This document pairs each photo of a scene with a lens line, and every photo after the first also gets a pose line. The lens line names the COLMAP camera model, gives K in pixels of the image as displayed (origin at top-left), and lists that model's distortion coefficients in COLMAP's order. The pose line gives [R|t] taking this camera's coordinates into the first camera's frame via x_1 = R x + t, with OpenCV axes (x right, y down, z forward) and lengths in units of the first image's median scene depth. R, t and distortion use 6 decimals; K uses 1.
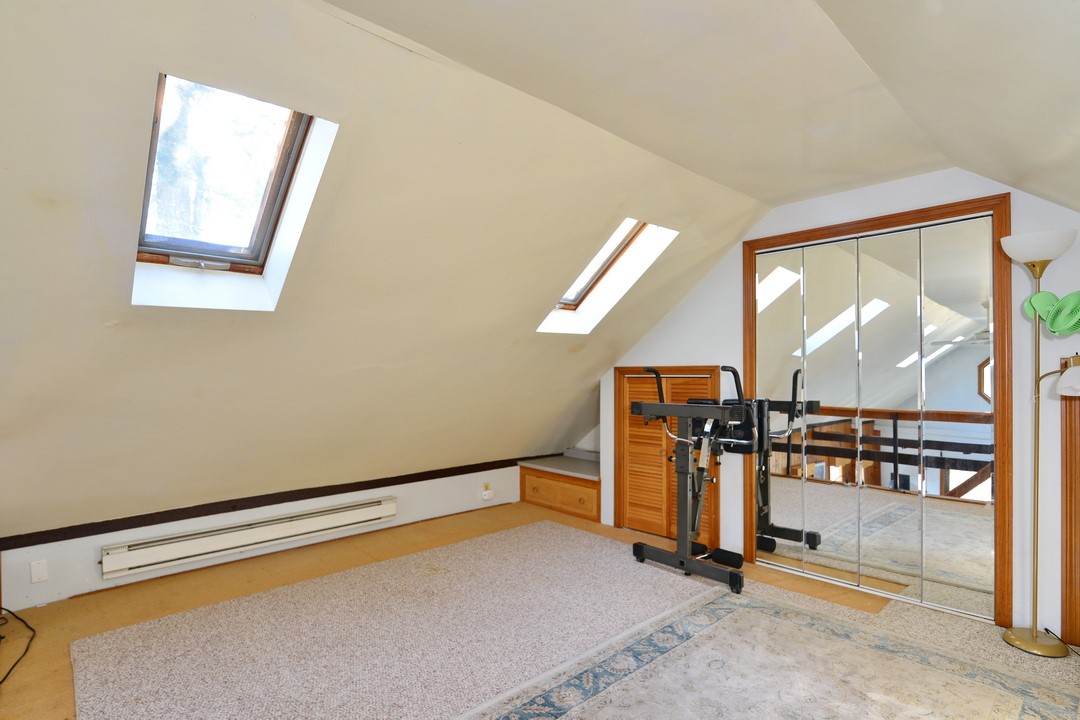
lens RADIAL K [[548.6, 0, 537.8], [0, 548.6, 365.0], [0, 0, 1]] dist [-0.023845, -0.000679]
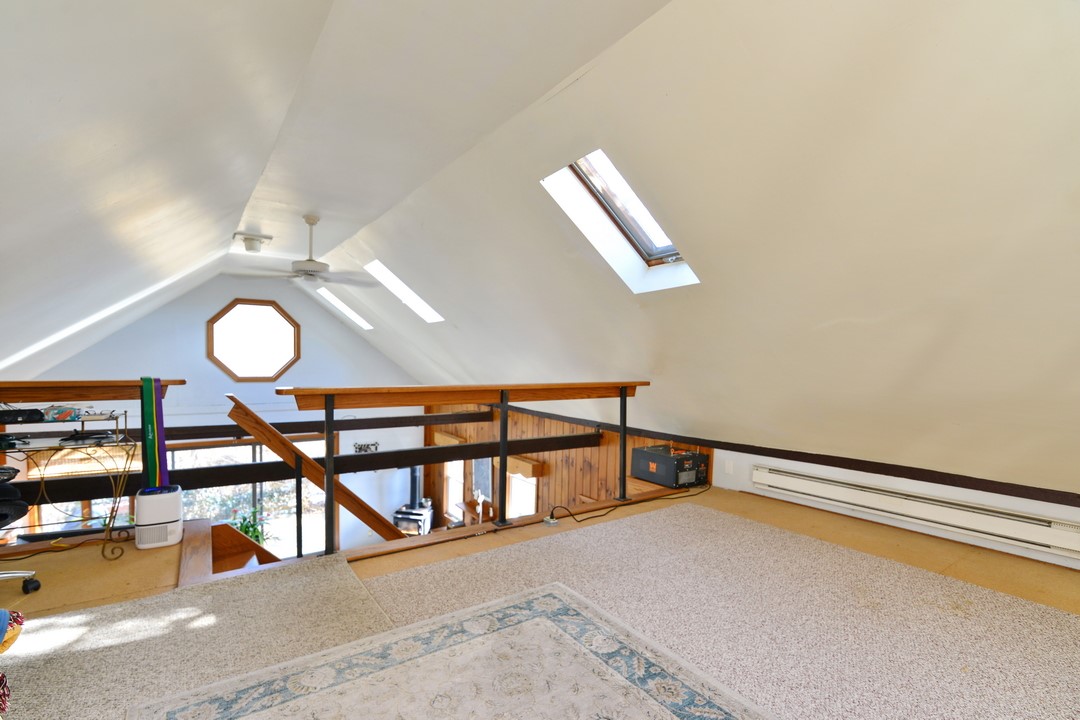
lens RADIAL K [[505.6, 0, 537.7], [0, 505.6, 359.5], [0, 0, 1]] dist [-0.027240, 0.004922]
pose [[-0.152225, 0.003132, -0.988341, 0.627872], [0.002933, 0.999992, 0.002717, 0.057781], [0.988342, -0.002485, -0.152233, 0.663052]]
